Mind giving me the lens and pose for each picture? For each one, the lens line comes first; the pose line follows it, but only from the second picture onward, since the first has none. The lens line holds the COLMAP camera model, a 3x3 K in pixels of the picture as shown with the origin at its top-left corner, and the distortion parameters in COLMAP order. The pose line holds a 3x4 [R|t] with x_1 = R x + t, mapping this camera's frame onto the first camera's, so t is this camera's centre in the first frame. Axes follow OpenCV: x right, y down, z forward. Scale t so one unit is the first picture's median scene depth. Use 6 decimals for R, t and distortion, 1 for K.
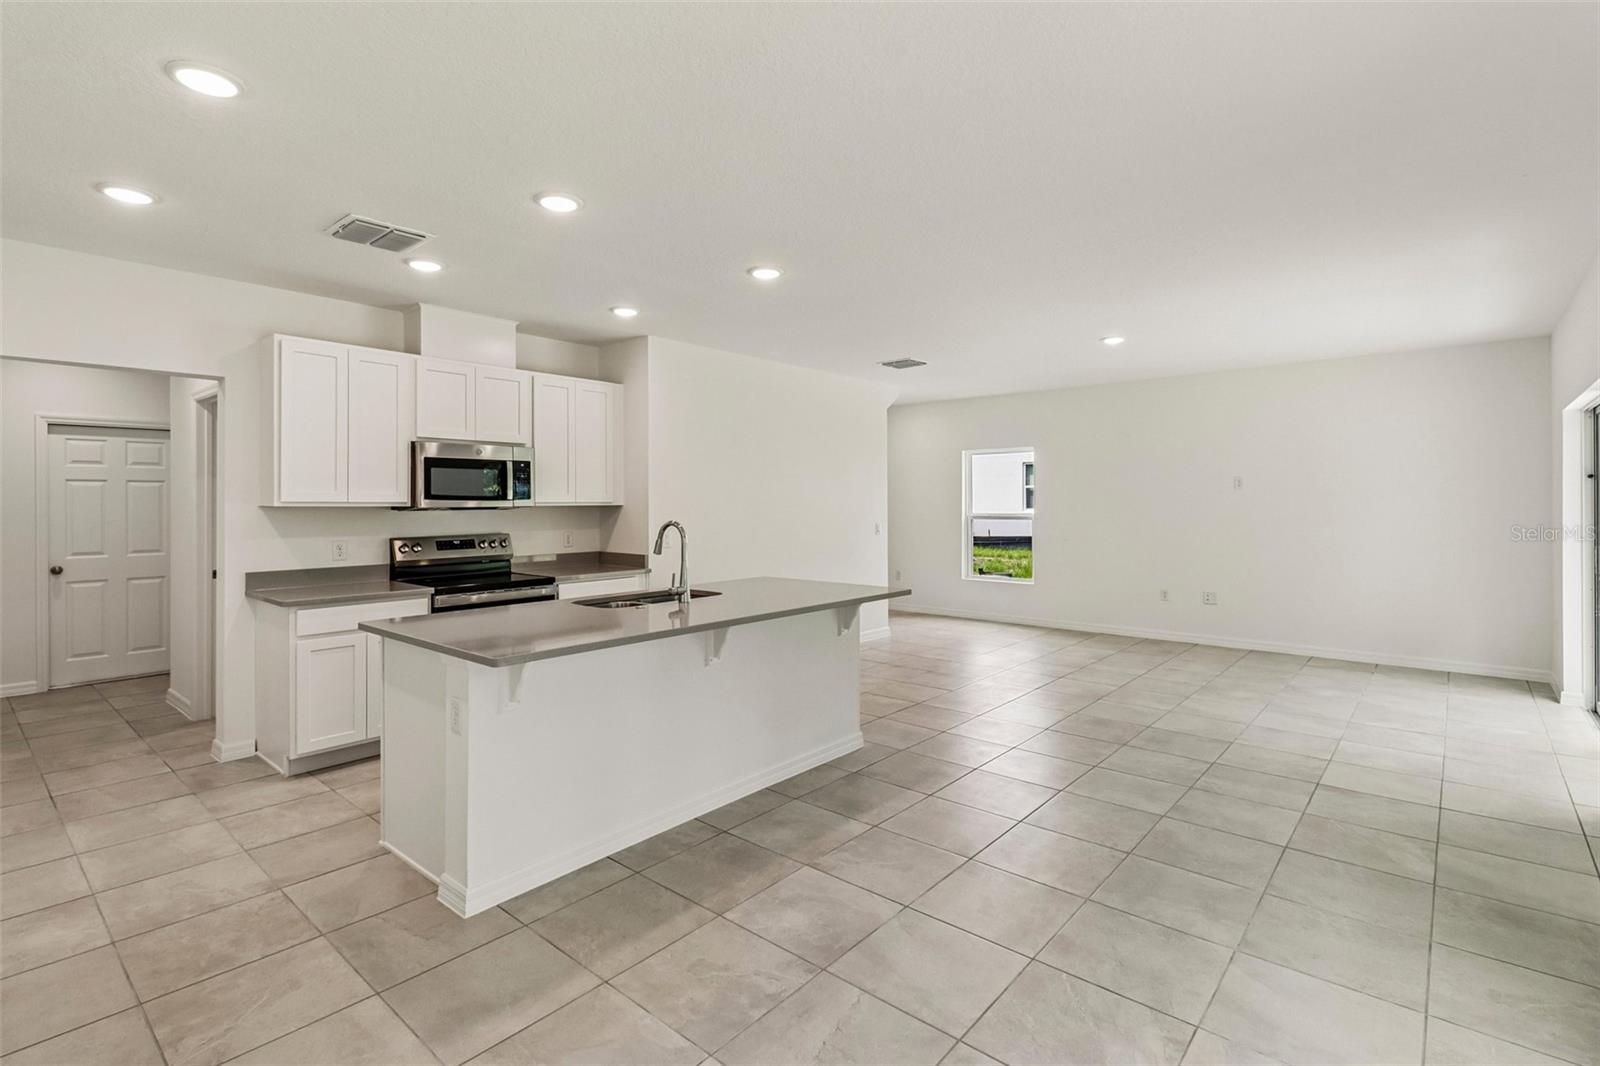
lens RADIAL K [[830.9, 0, 751.7], [0, 830.9, 498.2], [0, 0, 1]] dist [0.002659, -0.000649]
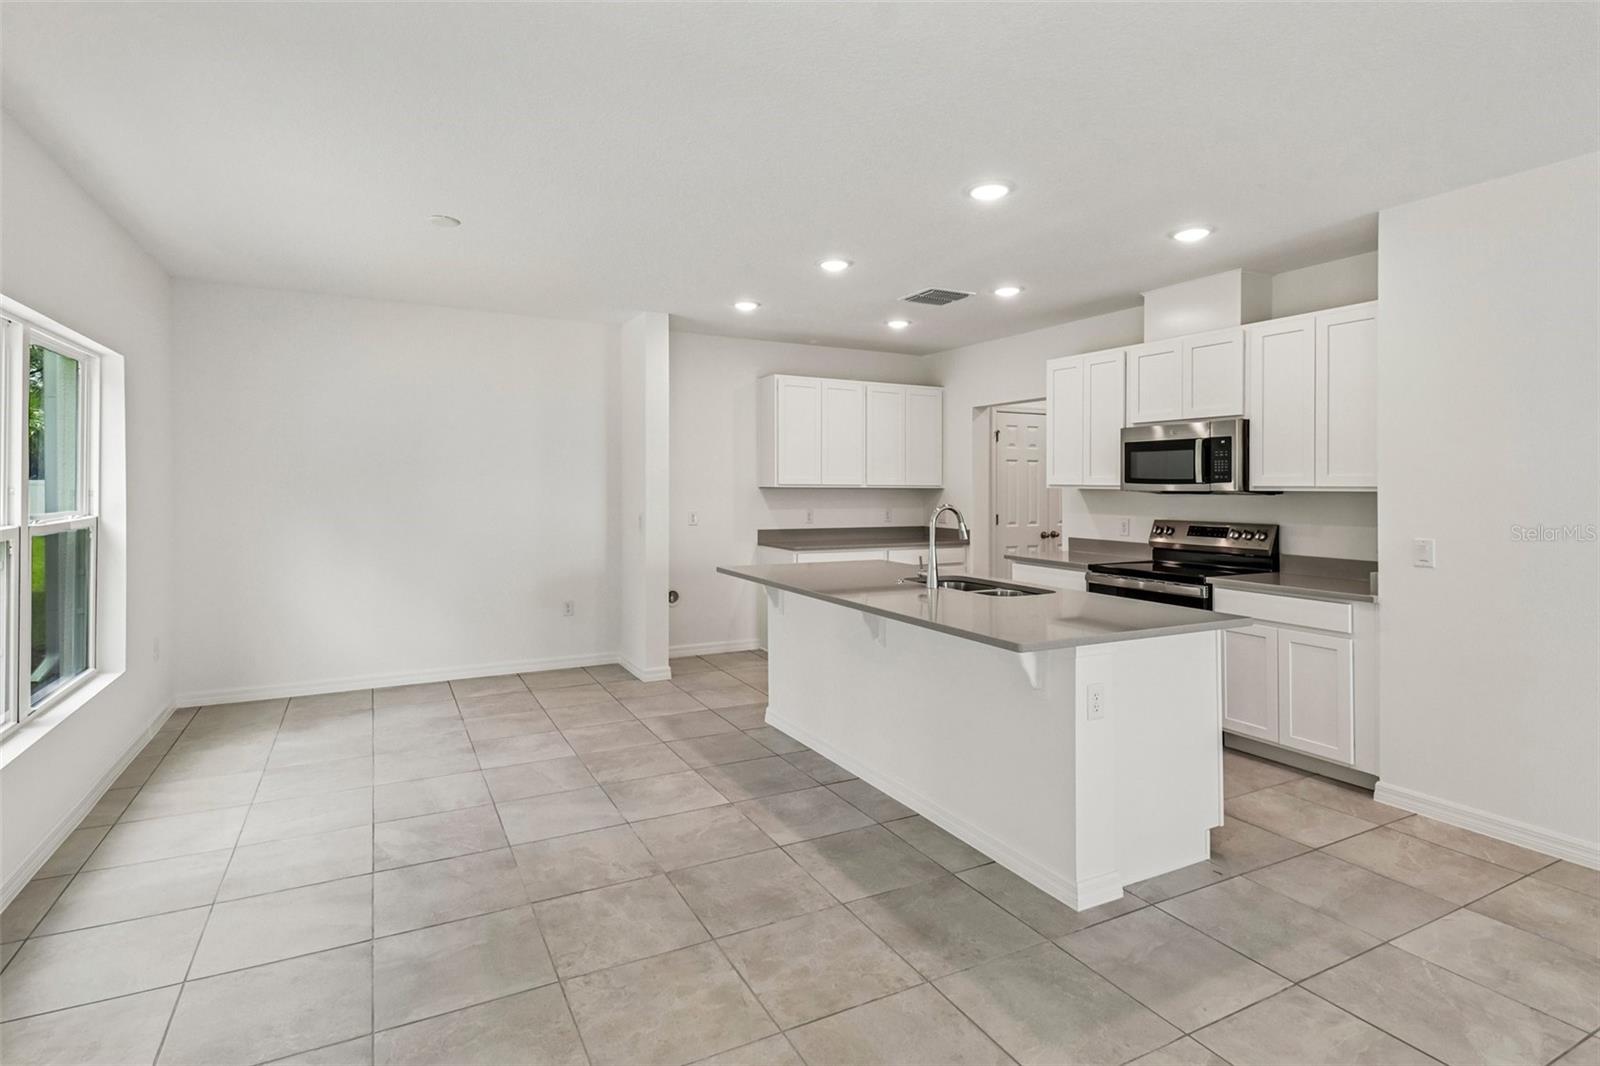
lens RADIAL K [[762.0, 0, 789.2], [0, 762.0, 480.5], [0, 0, 1]] dist [0.011177, -0.001154]
pose [[-0.363581, -0.003285, -0.931557, 0.659648], [0.000726, 0.999992, -0.003809, 0.001937], [0.931562, -0.002061, -0.363576, 0.946692]]
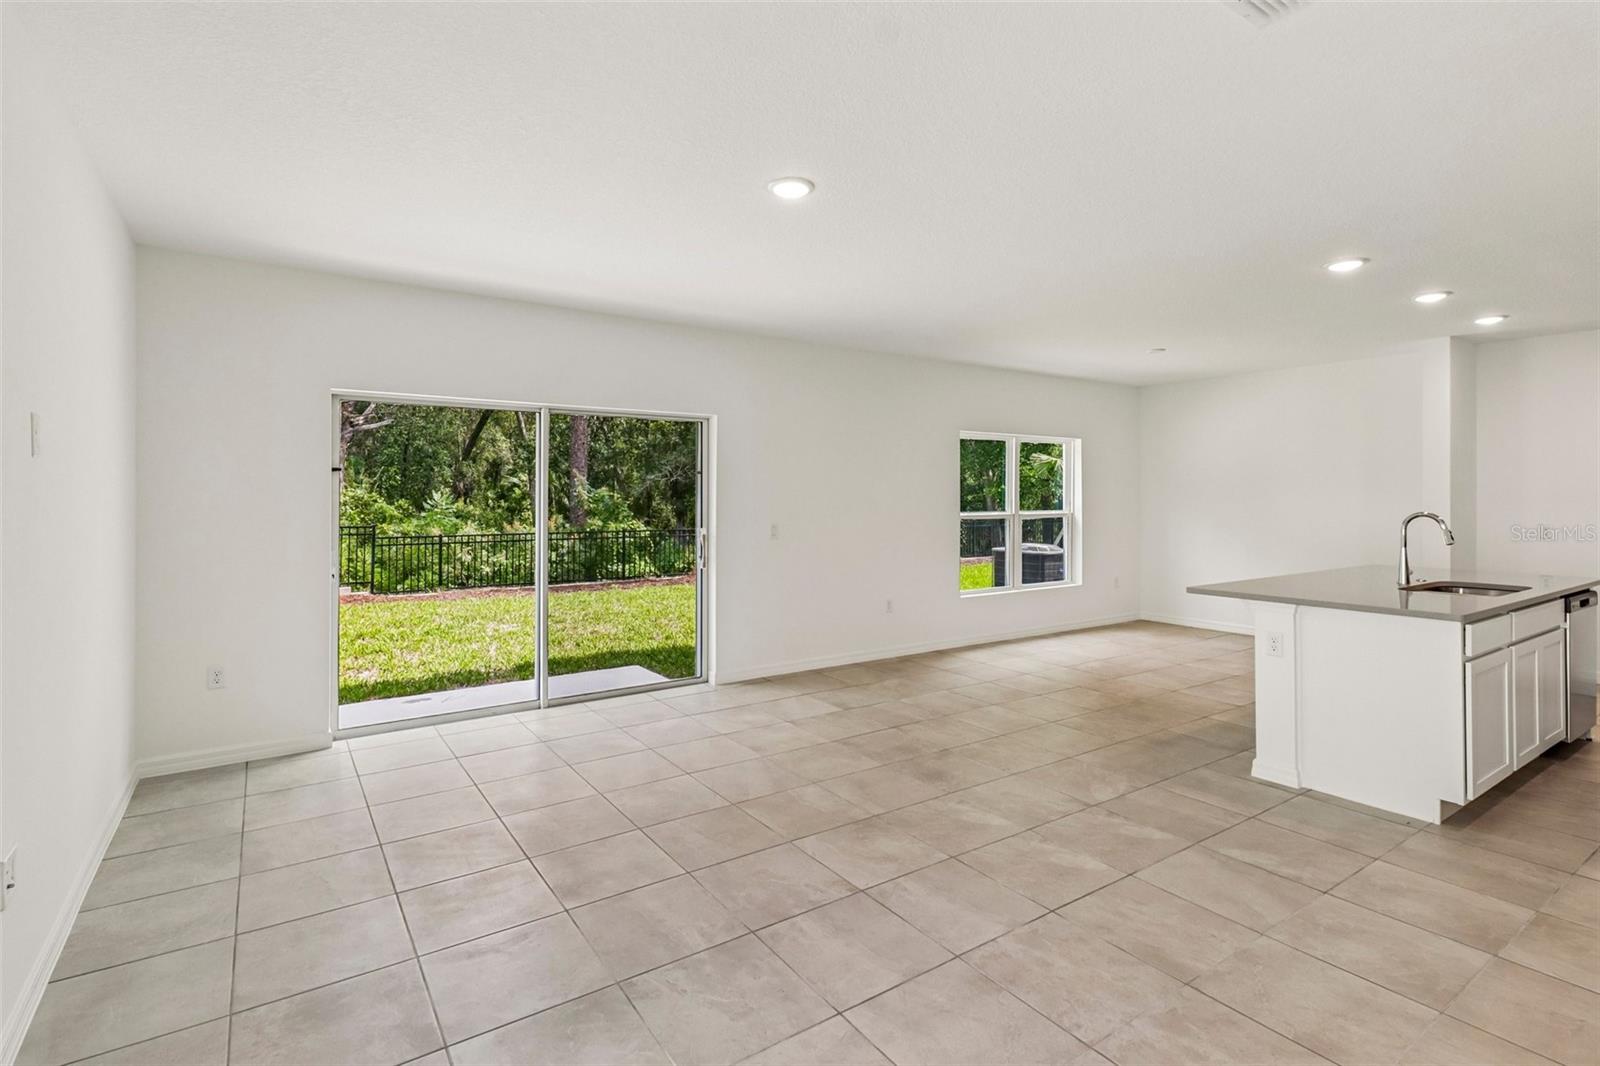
lens RADIAL K [[744.4, 0, 780.7], [0, 744.4, 497.8], [0, 0, 1]] dist [0.028214, -0.011880]
pose [[-0.962953, 0.007919, 0.269552, 0.362795], [0.006218, 0.999955, -0.007165, 0.010776], [-0.269596, -0.005223, -0.962959, 1.797671]]
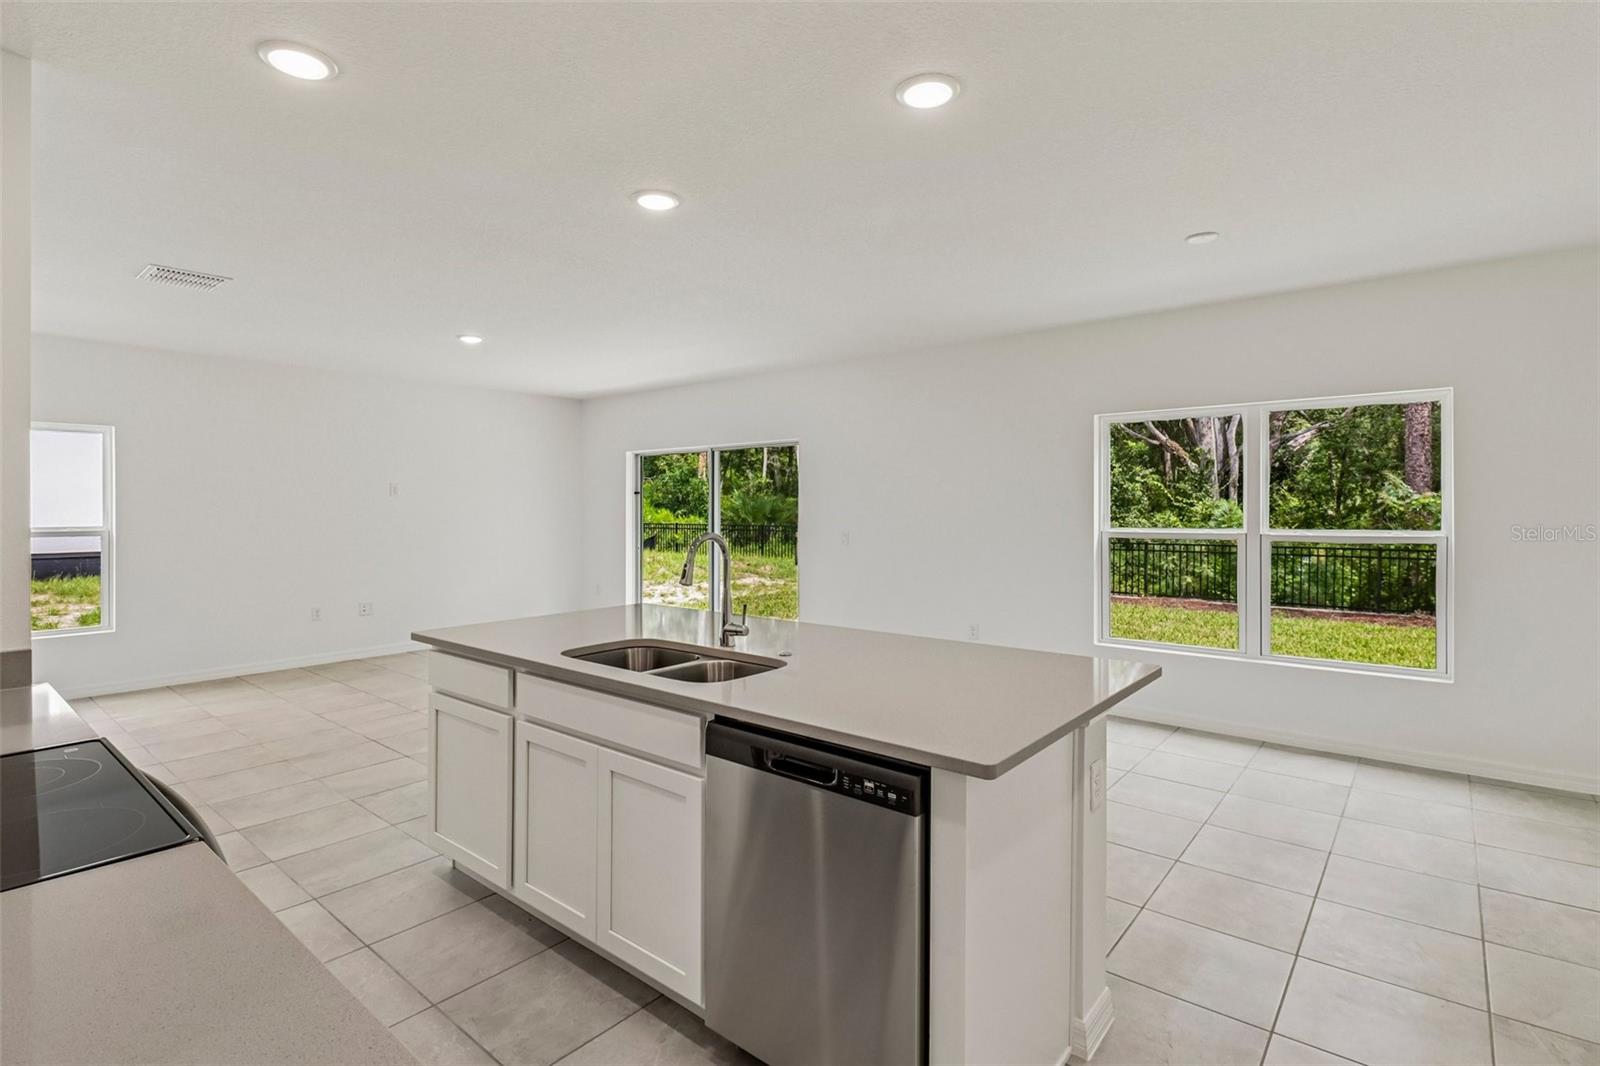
lens RADIAL K [[744.4, 0, 780.7], [0, 744.4, 497.8], [0, 0, 1]] dist [0.028214, -0.011880]
pose [[-0.014652, 0.018611, 0.999719, -0.592123], [-0.001053, 0.999826, -0.018628, 0.008179], [-0.999892, -0.001325, -0.014629, 0.783951]]
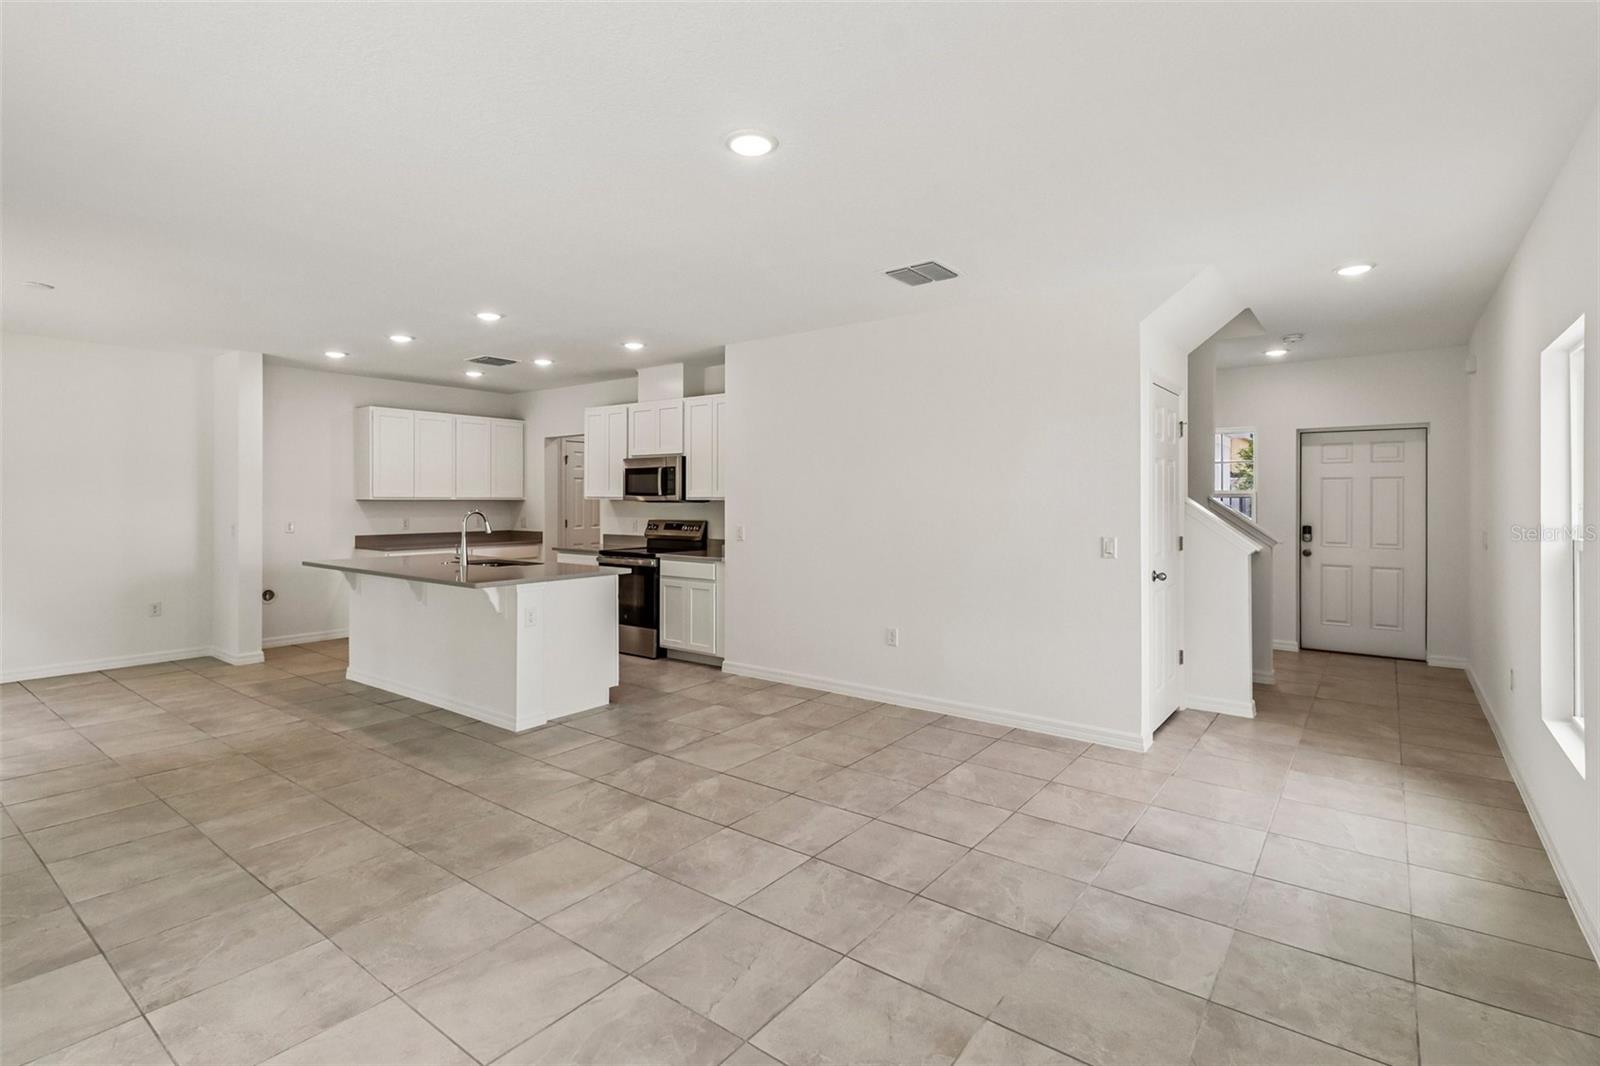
lens RADIAL K [[758.9, 0, 774.9], [0, 758.9, 490.9], [0, 0, 1]] dist [0.027741, -0.013769]
pose [[0.036090, -0.005399, -0.999334, 1.049337], [0.003095, 0.999981, -0.005291, 0.001387], [0.999344, -0.002902, 0.036106, 1.220642]]
